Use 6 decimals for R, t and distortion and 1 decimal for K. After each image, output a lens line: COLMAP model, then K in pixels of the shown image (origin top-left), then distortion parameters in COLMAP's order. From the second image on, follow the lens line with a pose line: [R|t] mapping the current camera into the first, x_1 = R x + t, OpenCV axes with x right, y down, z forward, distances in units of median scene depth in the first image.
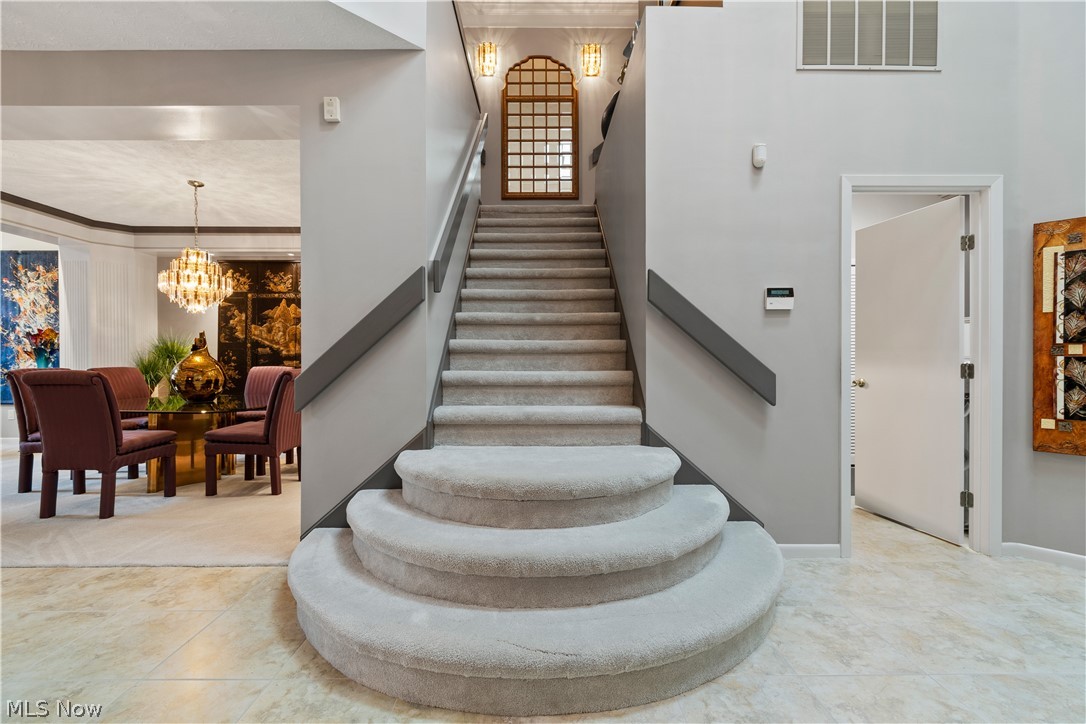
lens RADIAL K [[472.8, 0, 543.0], [0, 472.8, 362.0], [0, 0, 1]] dist [0.001689, 0.000138]
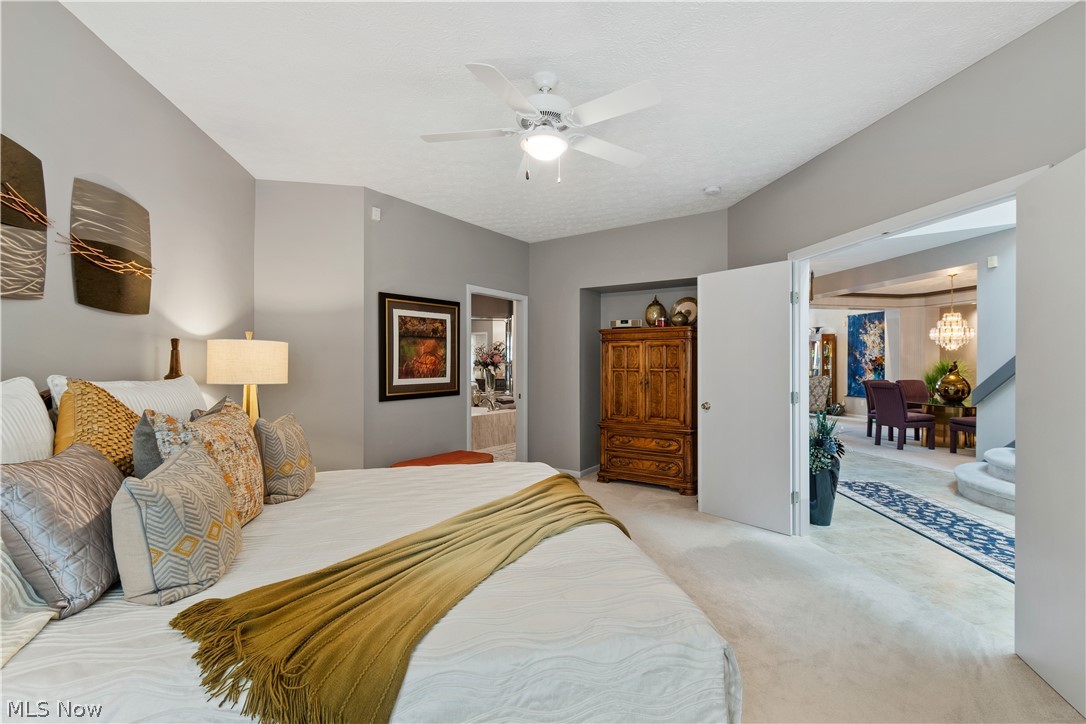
lens RADIAL K [[496.3, 0, 539.4], [0, 496.3, 365.3], [0, 0, 1]] dist [0.001780, 0.000133]
pose [[0.158433, 0.002077, -0.987368, 0.581368], [-0.006679, 0.999977, 0.001032, -0.029136], [0.987347, 0.006431, 0.158443, -0.544393]]
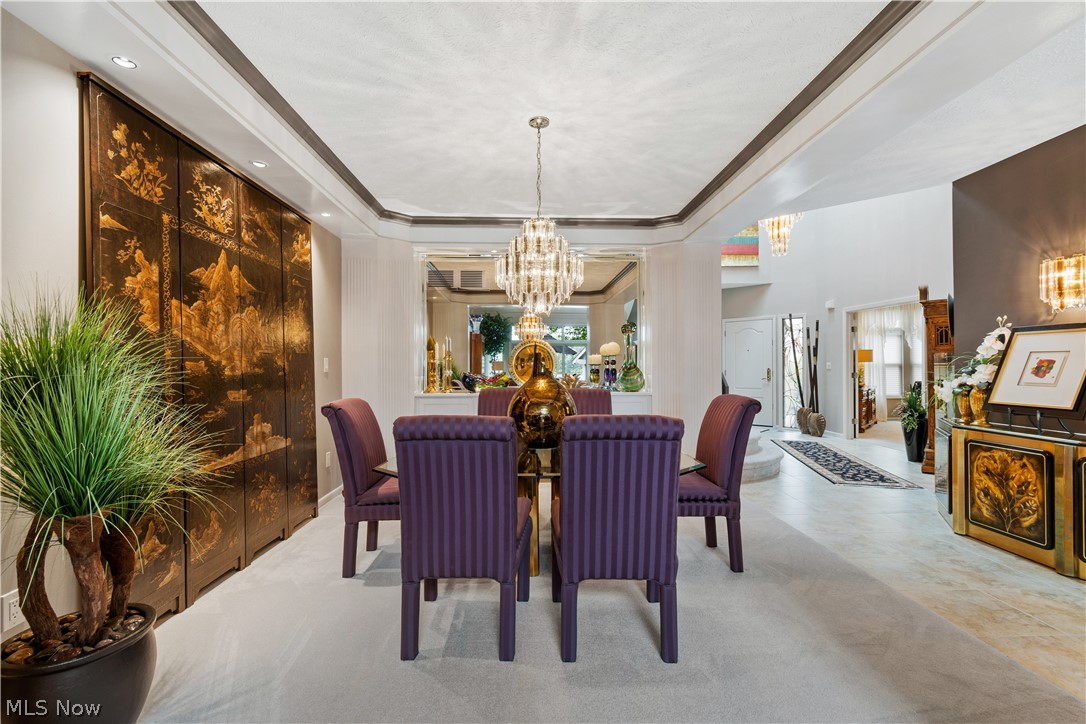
lens RADIAL K [[501.1, 0, 538.0], [0, 501.1, 360.2], [0, 0, 1]] dist [0.002273, -0.000147]
pose [[-0.010405, 0.012041, 0.999873, -1.016116], [0.005373, 0.999914, -0.011985, -0.023766], [-0.999931, 0.005248, -0.010469, 0.716094]]
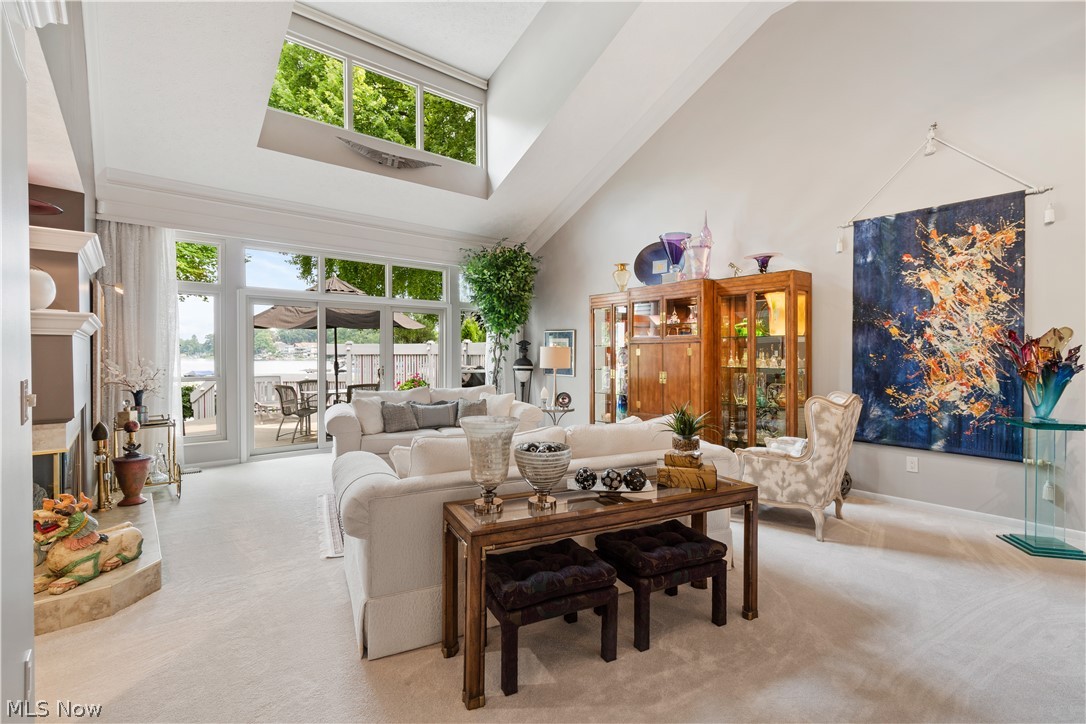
lens RADIAL K [[501.1, 0, 538.0], [0, 501.1, 360.2], [0, 0, 1]] dist [0.002273, -0.000147]
pose [[0.629993, 0.008772, -0.776551, -0.916845], [-0.001649, 0.999949, 0.009958, -0.037371], [0.776599, -0.004993, 0.629975, 0.170667]]
